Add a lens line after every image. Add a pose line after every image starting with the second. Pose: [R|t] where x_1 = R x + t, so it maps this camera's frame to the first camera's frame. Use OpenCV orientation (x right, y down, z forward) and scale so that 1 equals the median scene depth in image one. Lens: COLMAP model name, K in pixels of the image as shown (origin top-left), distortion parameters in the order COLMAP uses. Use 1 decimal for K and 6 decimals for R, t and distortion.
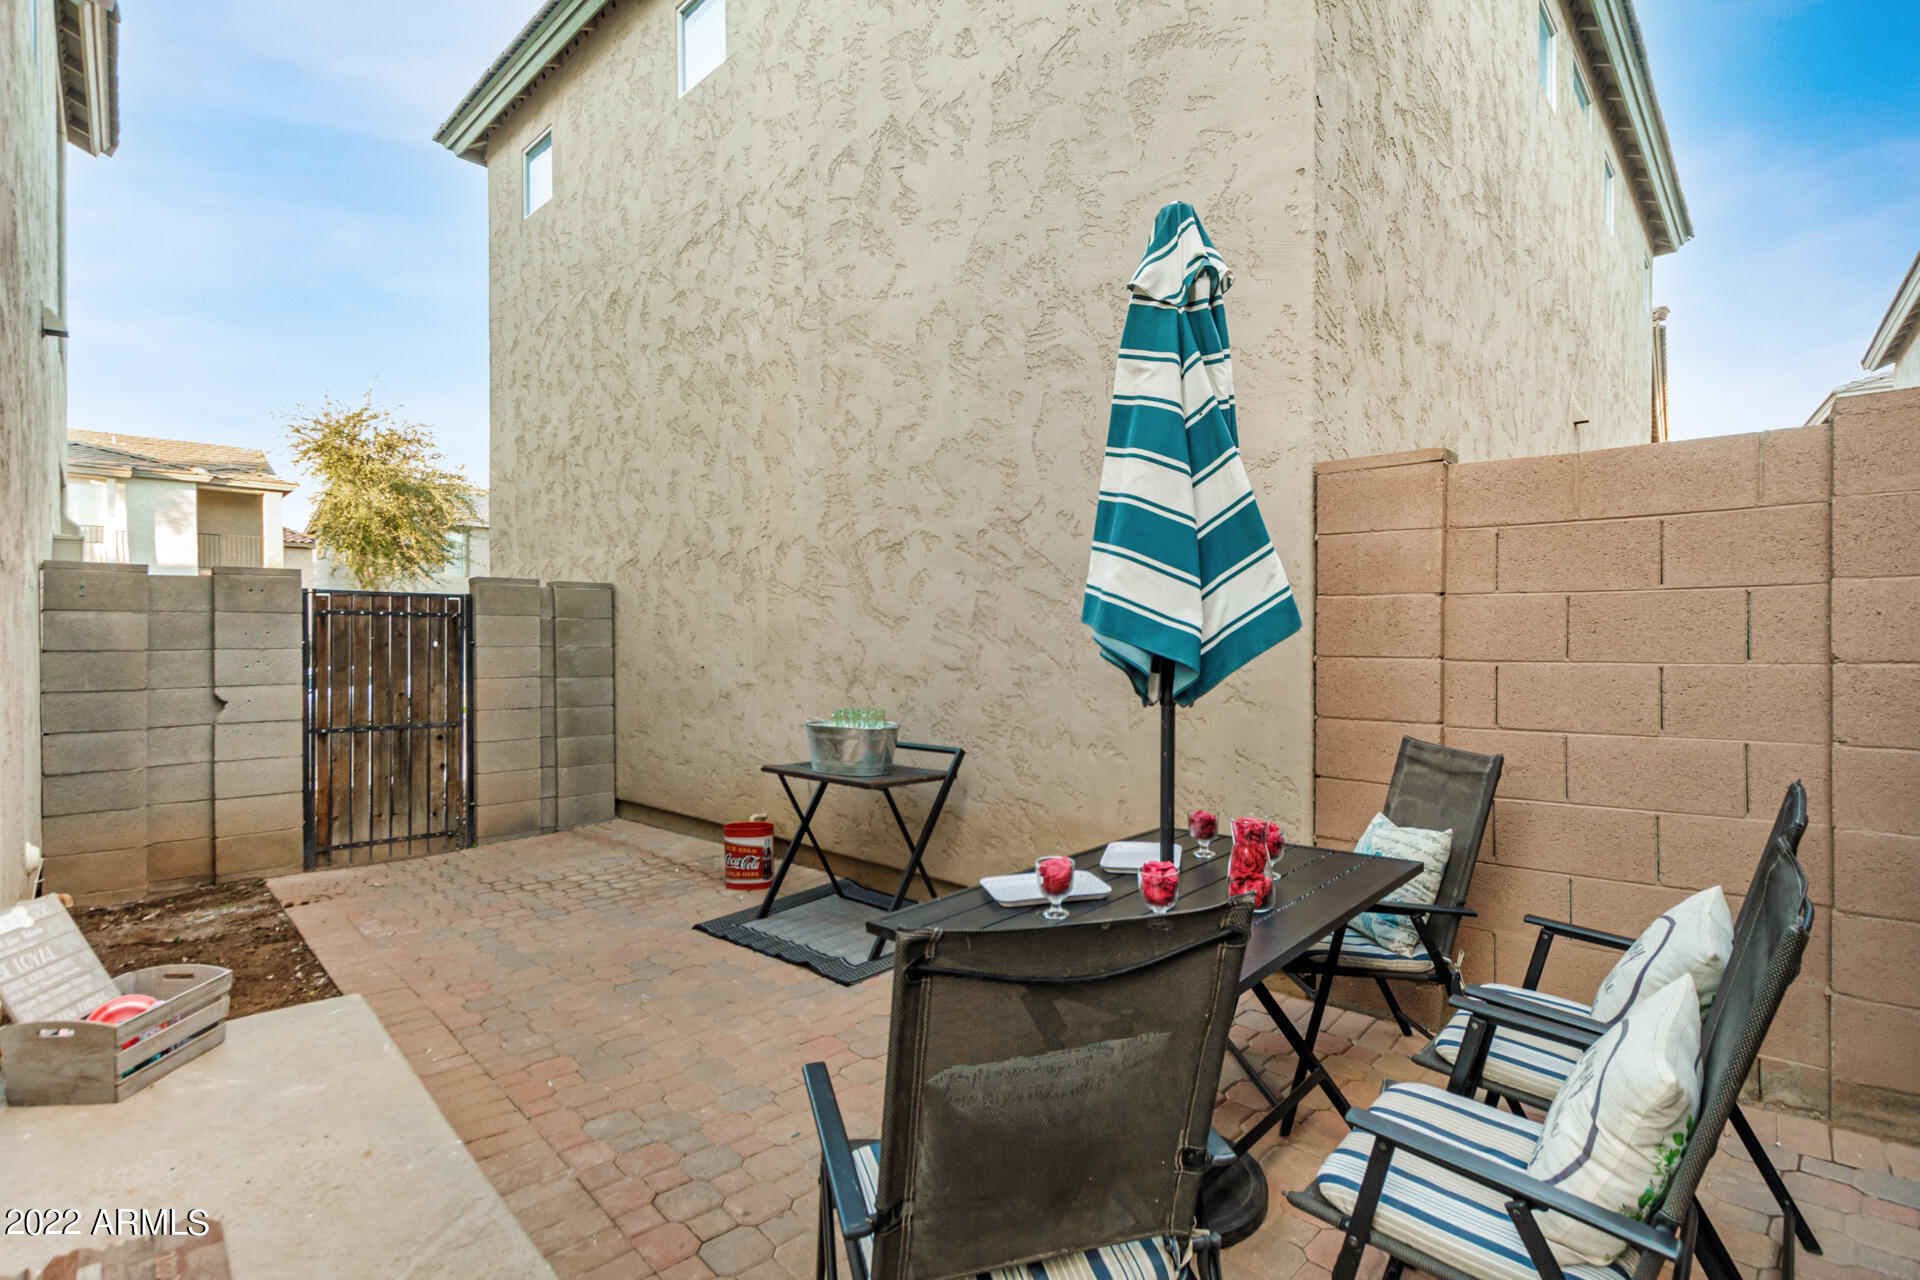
lens RADIAL K [[905.7, 0, 941.1], [0, 905.7, 639.8], [0, 0, 1]] dist [0.010646, -0.004288]
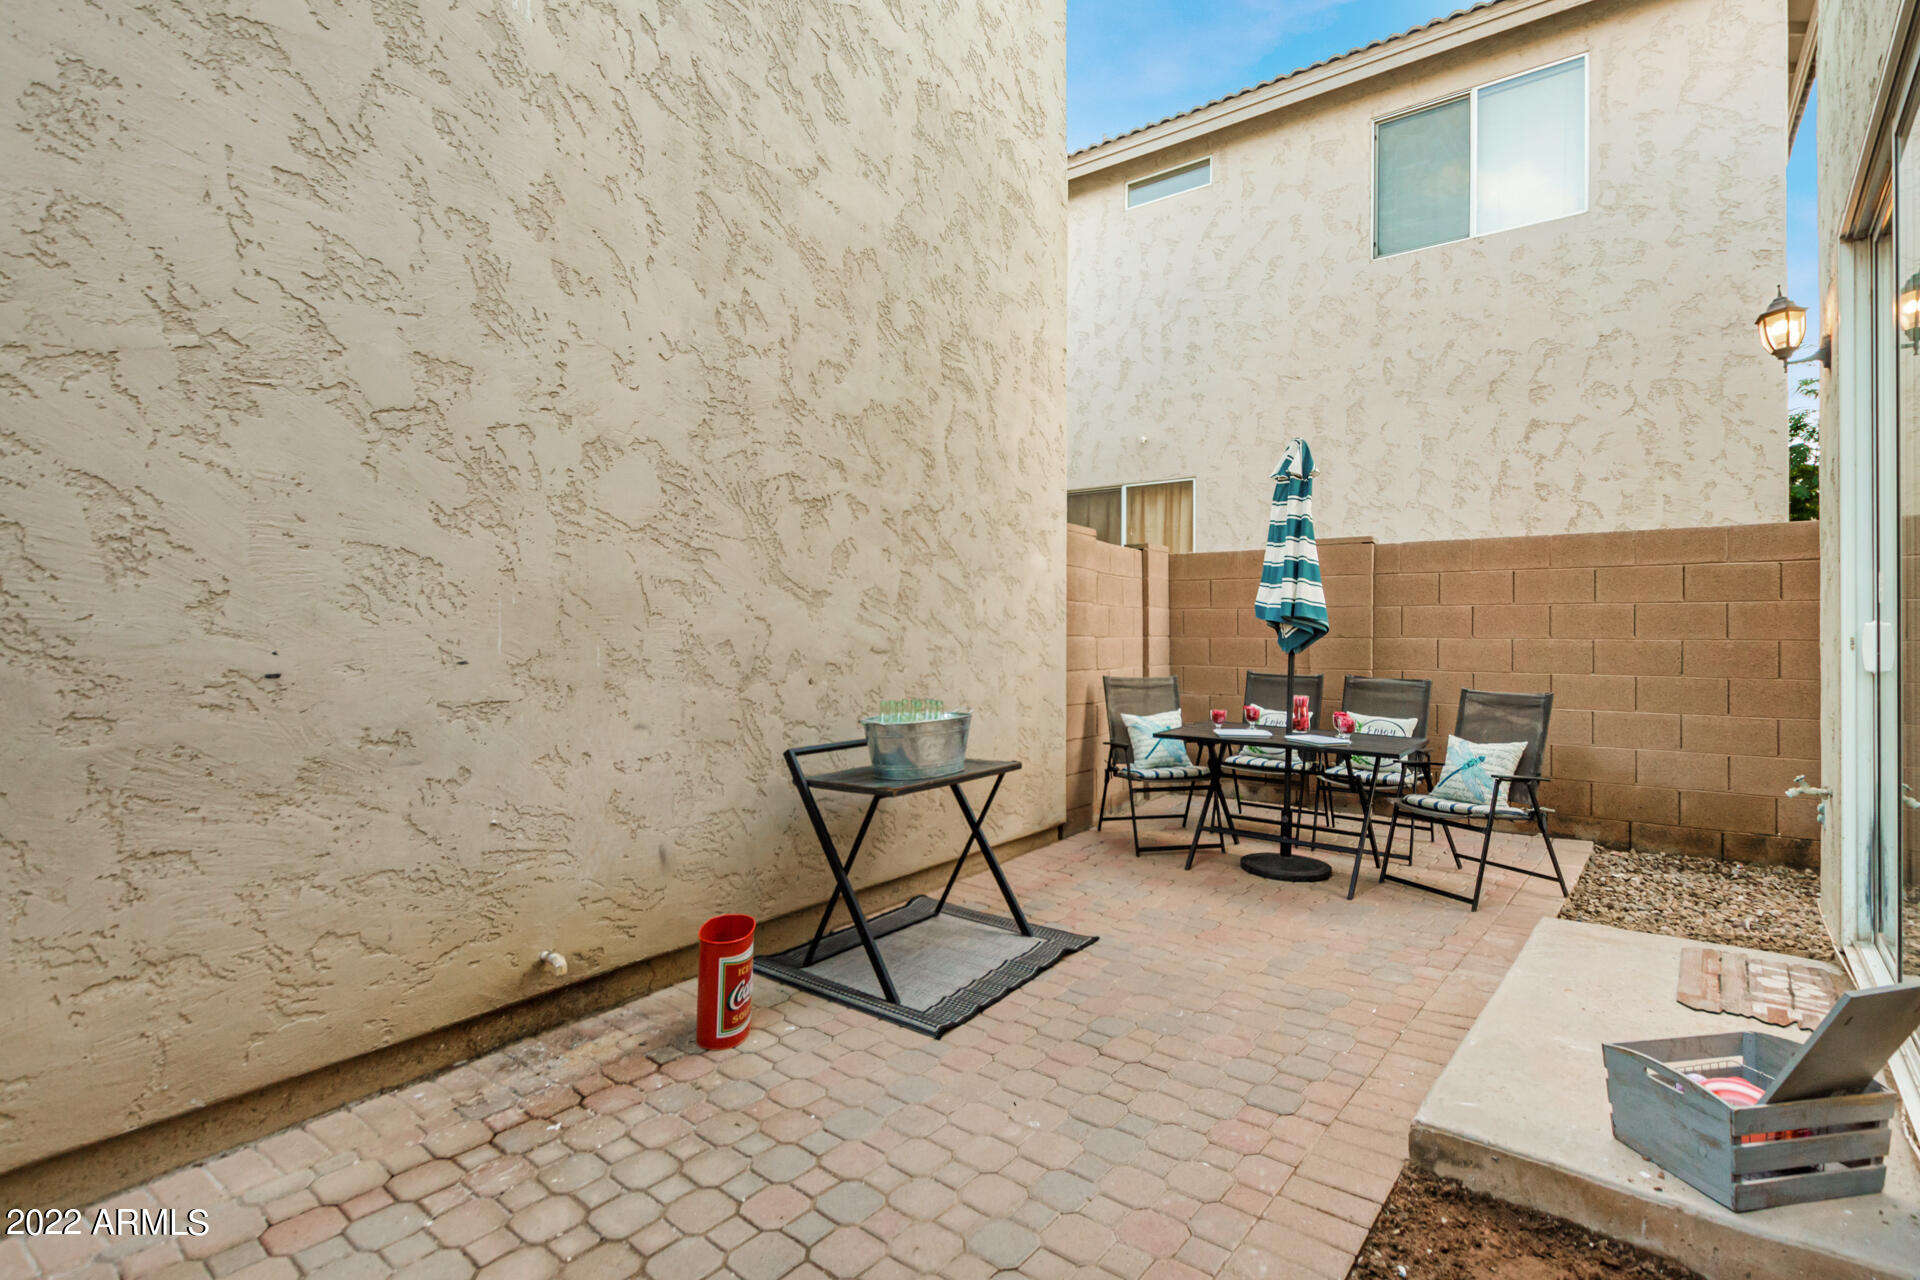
lens RADIAL K [[905.7, 0, 980.2], [0, 905.7, 622.6], [0, 0, 1]] dist [0.010646, -0.004288]
pose [[-0.151411, 0.019658, 0.988275, -0.829118], [-0.002042, 0.999794, -0.020200, 0.018575], [-0.988469, -0.005076, -0.151339, 0.937086]]
